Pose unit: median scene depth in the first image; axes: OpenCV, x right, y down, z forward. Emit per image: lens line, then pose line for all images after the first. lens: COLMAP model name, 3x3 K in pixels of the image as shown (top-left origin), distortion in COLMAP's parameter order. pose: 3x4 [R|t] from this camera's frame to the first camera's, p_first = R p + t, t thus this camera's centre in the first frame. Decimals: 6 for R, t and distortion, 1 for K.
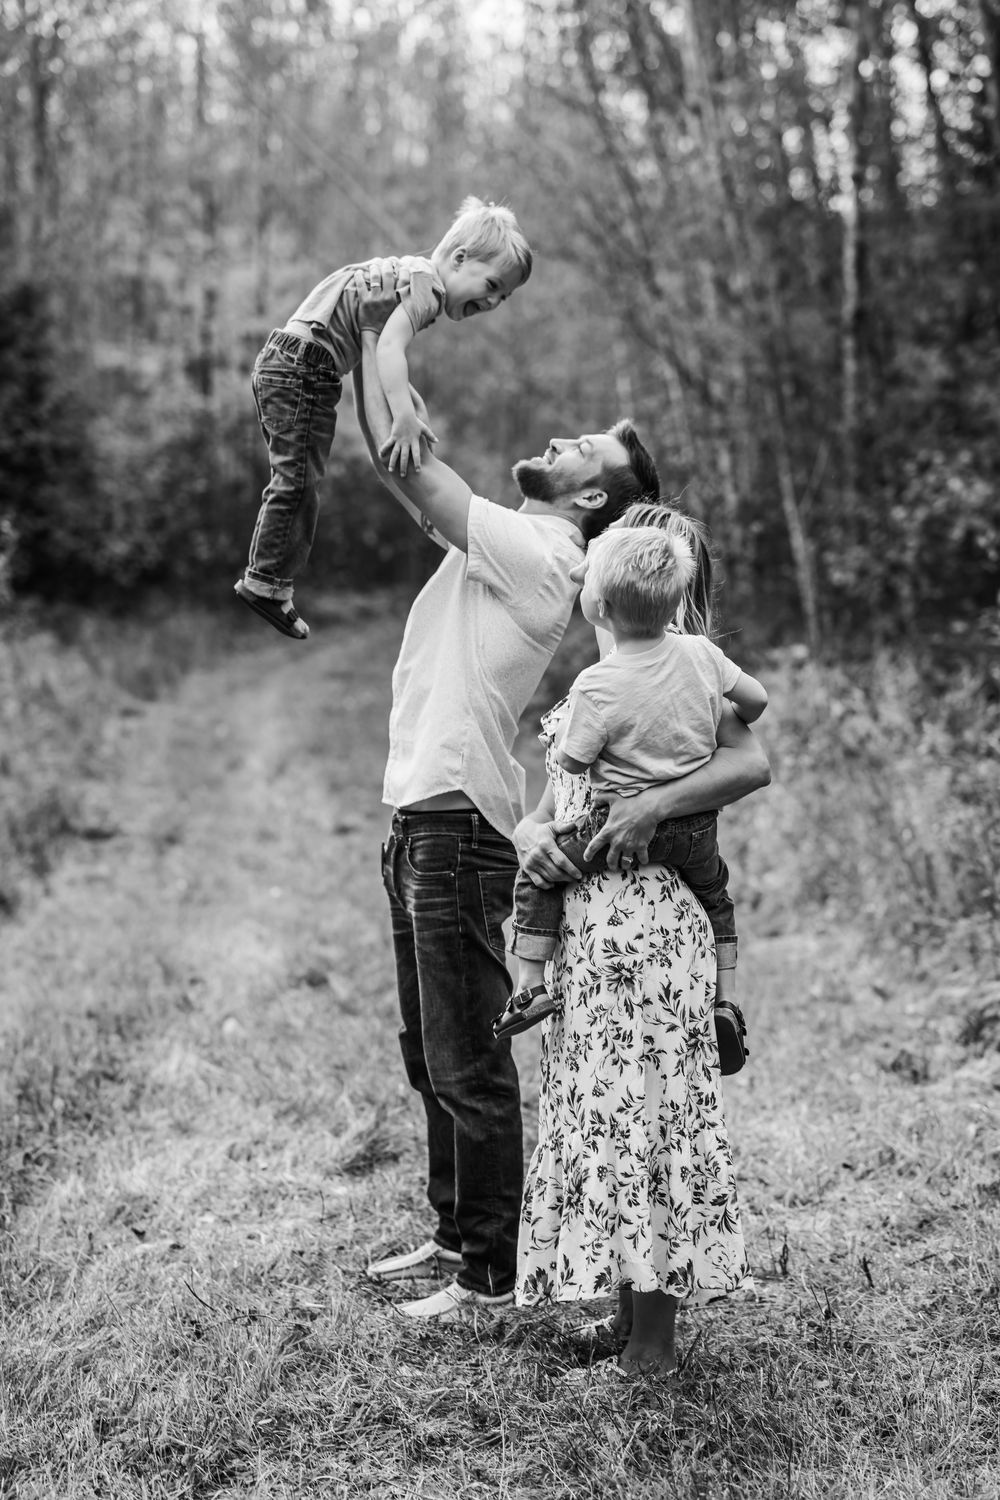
lens RADIAL K [[3657.6, 0, 502.6], [0, 3657.6, 747.4], [0, 0, 1]] dist [0.627351, 0.000000]
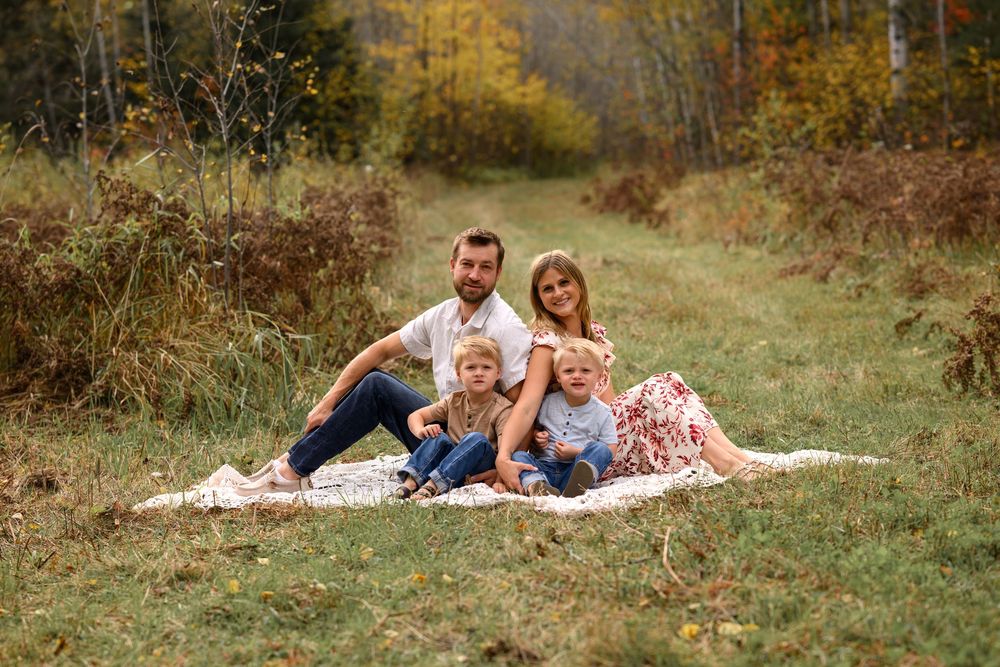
lens RADIAL K [[2438.4, 0, 498.4], [0, 2438.4, 336.6], [0, 0, 1]] dist [0.627351, 0.000000]
pose [[0.999698, -0.004784, -0.024107, -0.014275], [0.005143, 0.999876, 0.014881, 0.040154], [0.024033, -0.015000, 0.999599, -0.450482]]
